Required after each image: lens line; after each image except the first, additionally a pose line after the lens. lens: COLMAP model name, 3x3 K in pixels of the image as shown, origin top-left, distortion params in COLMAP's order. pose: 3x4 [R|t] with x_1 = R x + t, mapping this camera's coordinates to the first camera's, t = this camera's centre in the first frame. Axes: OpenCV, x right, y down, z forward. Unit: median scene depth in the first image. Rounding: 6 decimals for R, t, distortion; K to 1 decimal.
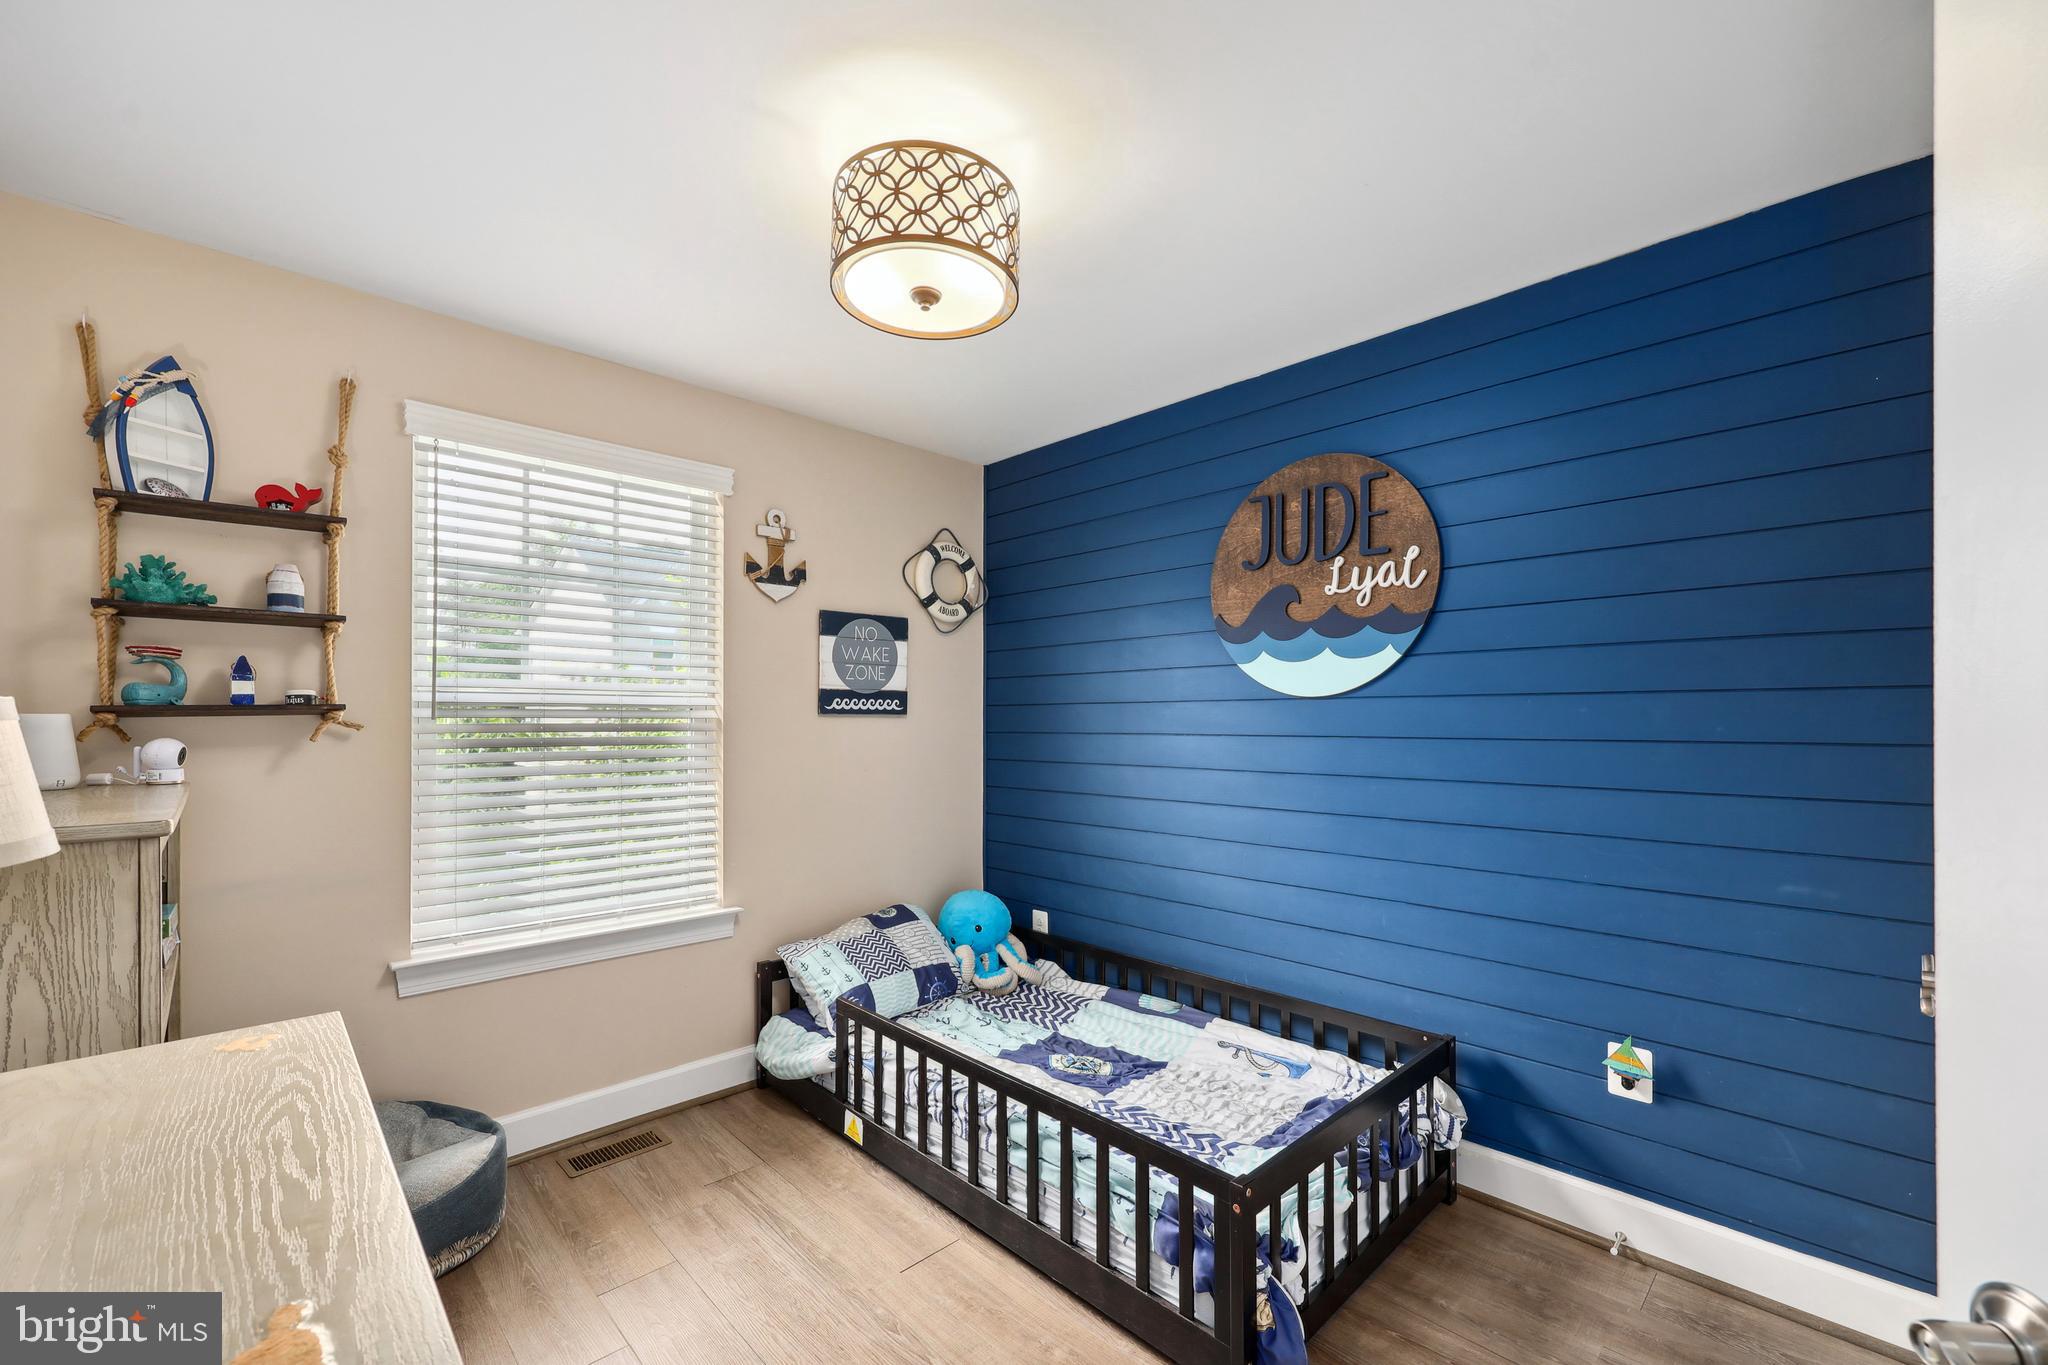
lens RADIAL K [[855.2, 0, 1037.1], [0, 855.2, 712.8], [0, 0, 1]] dist [0.001054, -0.000081]
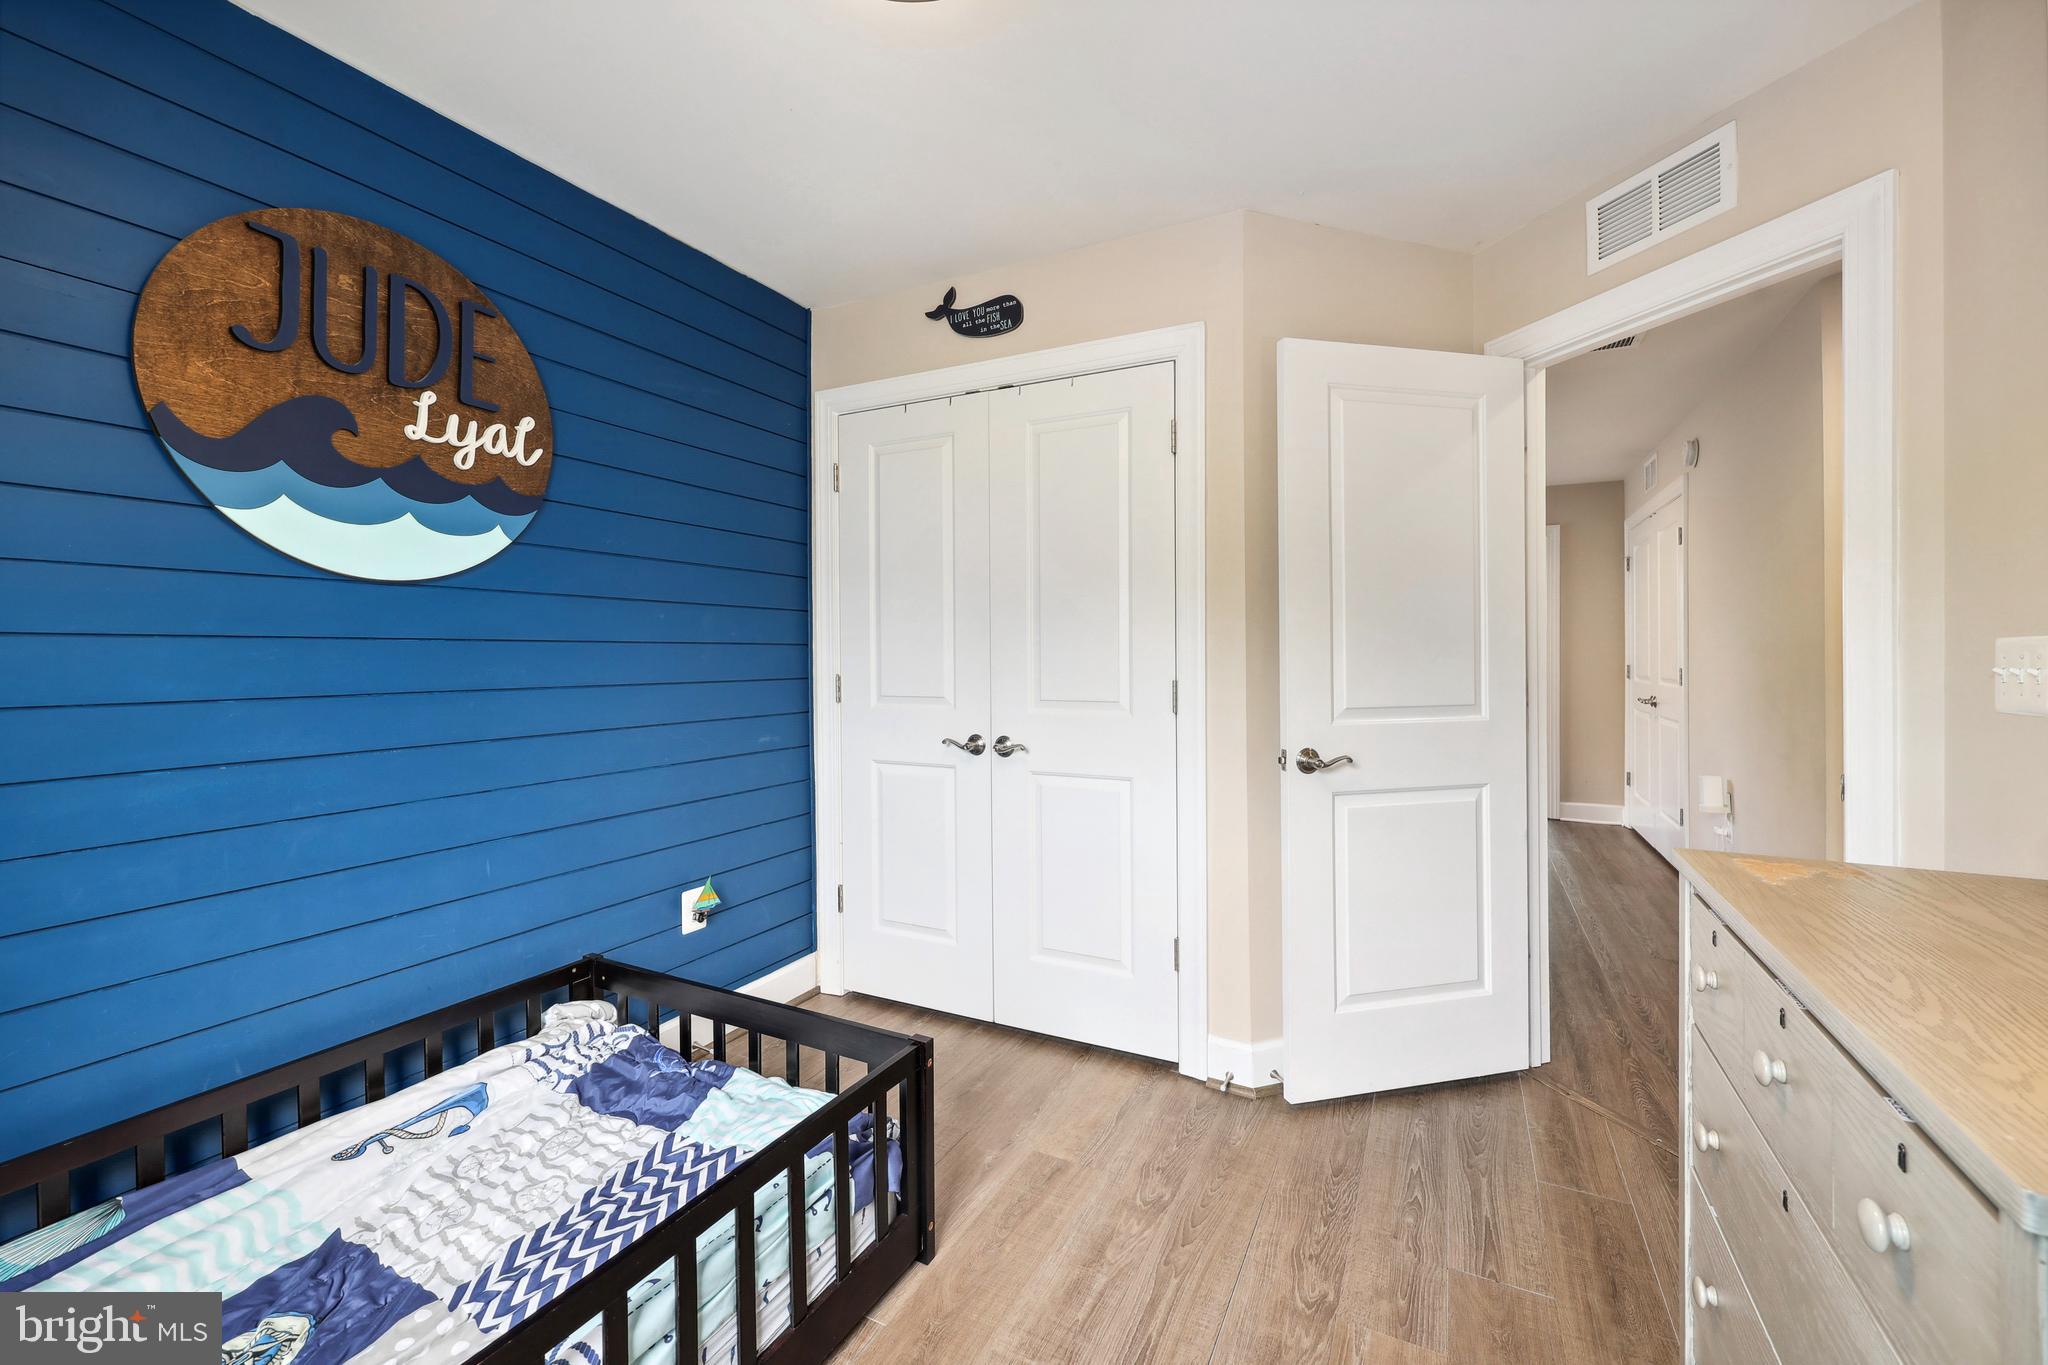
lens RADIAL K [[855.2, 0, 1016.4], [0, 855.2, 663.6], [0, 0, 1]] dist [0.001054, -0.000081]
pose [[-0.326556, -0.001008, 0.945177, -0.499449], [0.003174, 0.999993, 0.002163, 0.049296], [-0.945173, 0.003706, -0.326550, 0.767218]]
